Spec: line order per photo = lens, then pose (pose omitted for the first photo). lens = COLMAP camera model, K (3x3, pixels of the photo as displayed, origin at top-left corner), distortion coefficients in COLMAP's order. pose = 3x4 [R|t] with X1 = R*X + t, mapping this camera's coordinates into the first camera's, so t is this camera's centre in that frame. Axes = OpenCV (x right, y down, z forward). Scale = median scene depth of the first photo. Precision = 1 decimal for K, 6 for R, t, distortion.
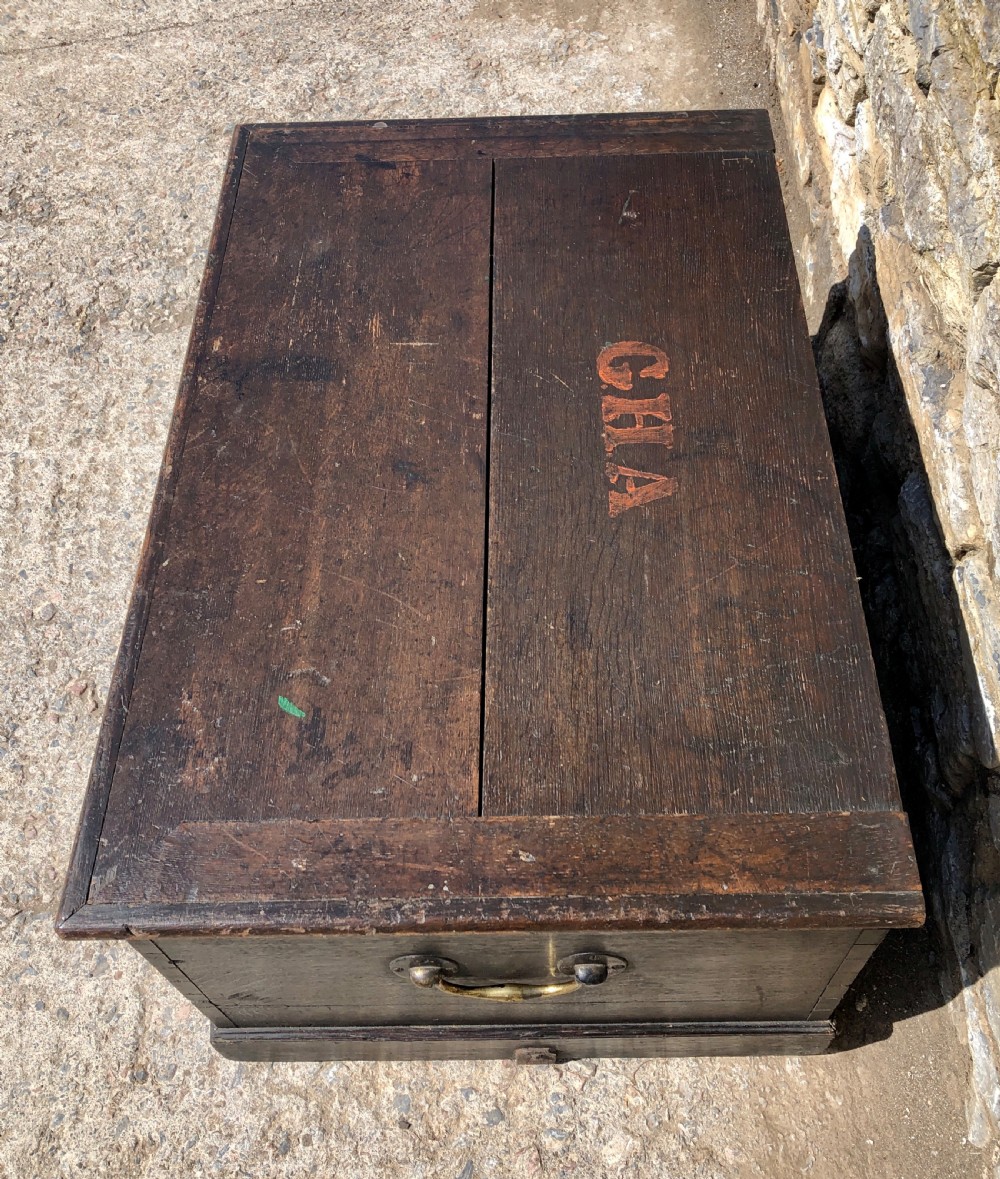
lens RADIAL K [[1111.2, 0, 515.1], [0, 1111.2, 553.7], [0, 0, 1]] dist [0.025455, -0.014098]
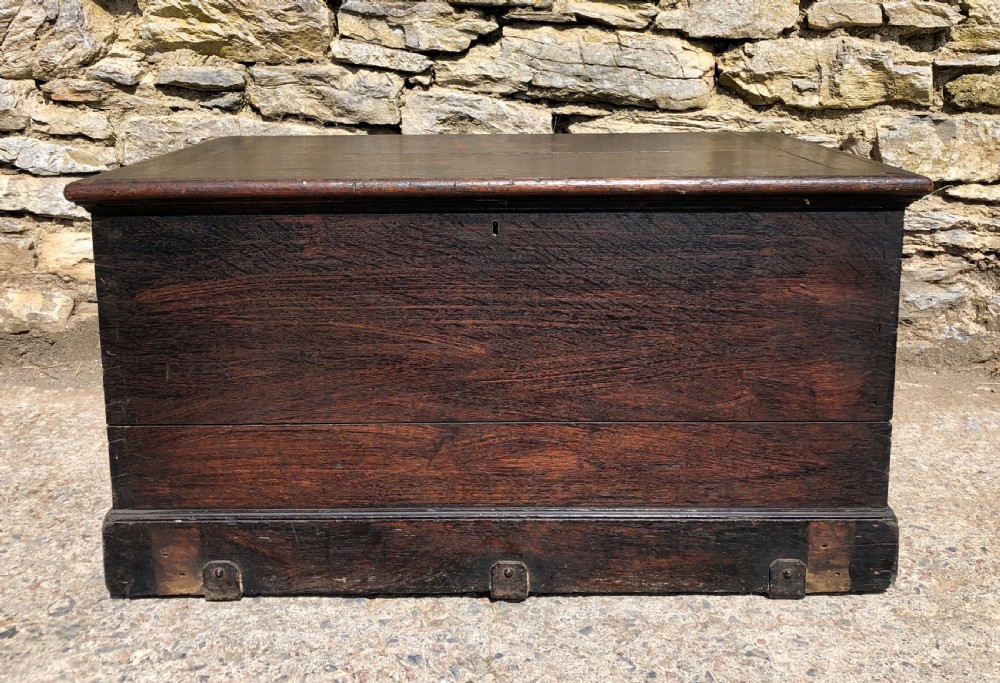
lens RADIAL K [[990.0, 0, 493.5], [0, 990.0, 229.4], [0, 0, 1]] dist [0.012630, 0.000000]
pose [[0.043131, -0.162711, 0.985731, -1.309549], [0.840147, 0.539826, 0.052346, -0.063180], [-0.540641, 0.825901, 0.159985, 0.785214]]
